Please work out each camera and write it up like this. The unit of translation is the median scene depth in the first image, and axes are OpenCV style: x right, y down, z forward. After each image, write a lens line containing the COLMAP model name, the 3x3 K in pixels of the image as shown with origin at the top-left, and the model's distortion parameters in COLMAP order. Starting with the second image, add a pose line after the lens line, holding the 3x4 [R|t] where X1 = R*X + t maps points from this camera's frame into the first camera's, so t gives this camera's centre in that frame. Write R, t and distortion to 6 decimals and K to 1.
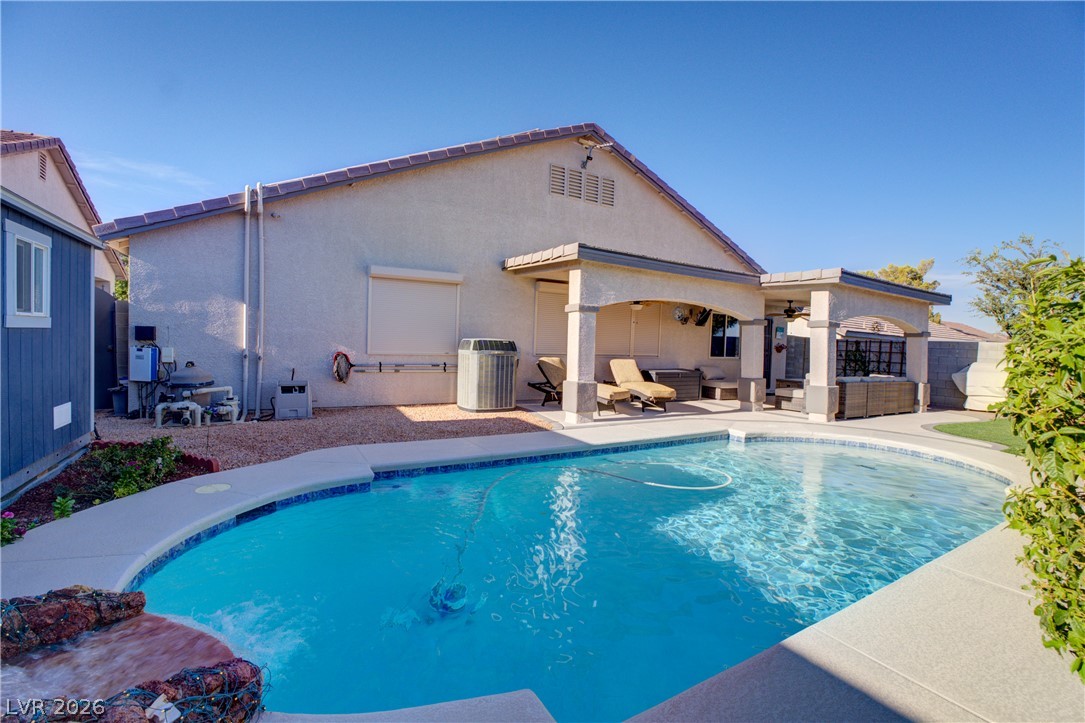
lens RADIAL K [[479.8, 0, 543.3], [0, 479.8, 360.3], [0, 0, 1]] dist [-0.049798, 0.001785]
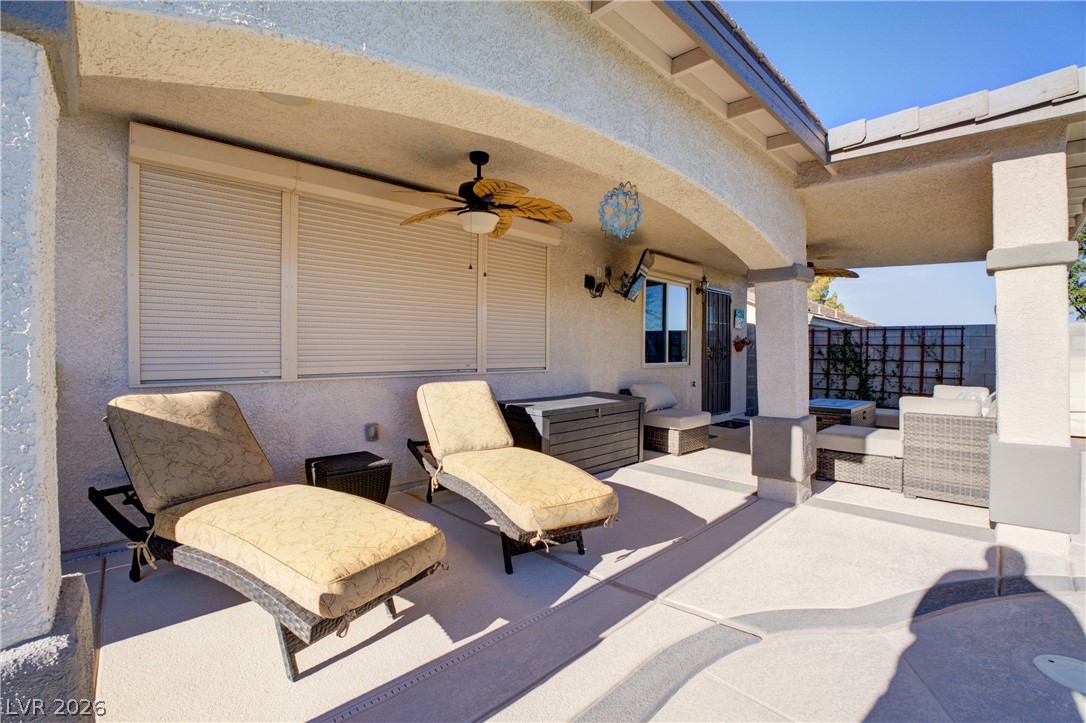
lens RADIAL K [[480.2, 0, 550.0], [0, 480.2, 359.1], [0, 0, 1]] dist [-0.049798, 0.001785]
pose [[0.966858, -0.036431, 0.252704, 0.139412], [0.041427, 0.999037, -0.014473, -0.010463], [-0.251933, 0.024462, 0.967435, 0.606109]]
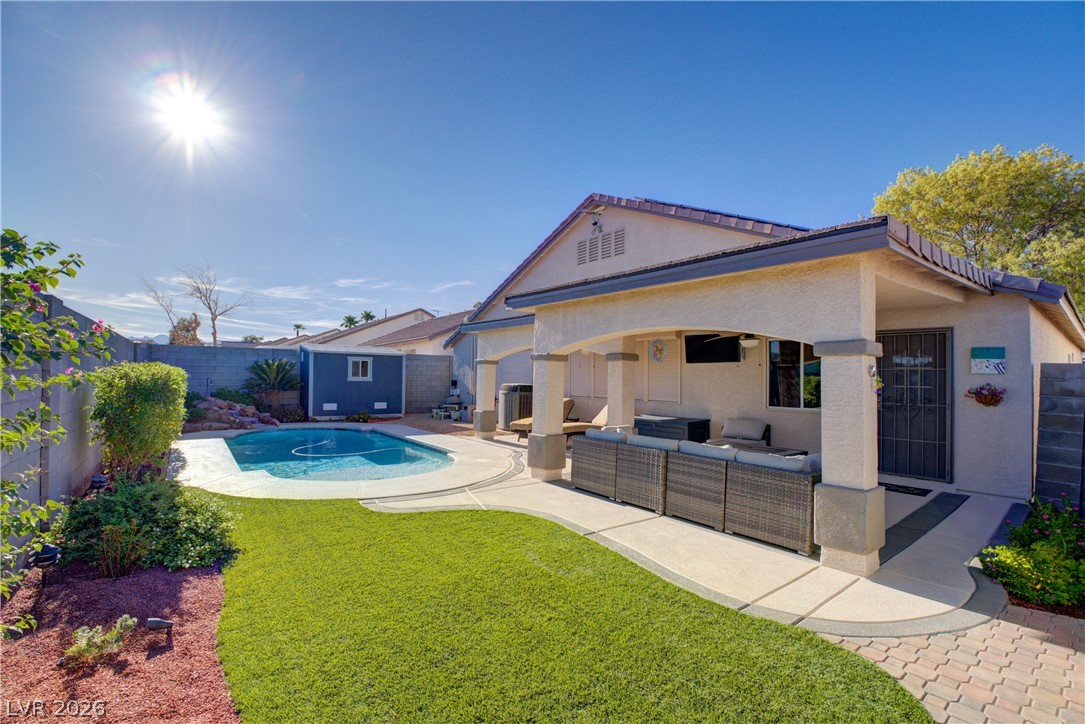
lens RADIAL K [[479.8, 0, 541.8], [0, 479.8, 366.8], [0, 0, 1]] dist [-0.049798, 0.001785]
pose [[0.129375, -0.054995, -0.990069, 1.106602], [-0.050762, 0.996784, -0.062002, -0.006597], [0.990296, 0.058280, 0.126167, 0.698337]]
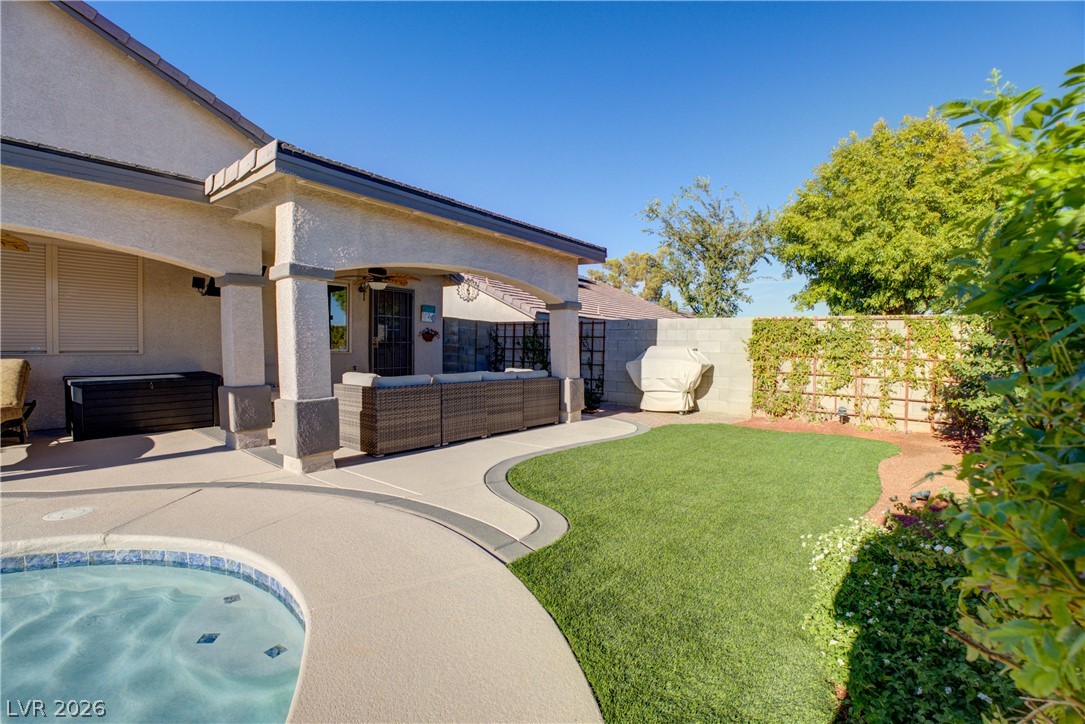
lens RADIAL K [[479.8, 0, 545.7], [0, 479.8, 357.4], [0, 0, 1]] dist [-0.049798, 0.001785]
pose [[0.928024, -0.035867, 0.370790, 0.508097], [0.037416, 0.999295, 0.003015, 0.015158], [-0.370637, 0.011075, 0.928712, 0.355591]]
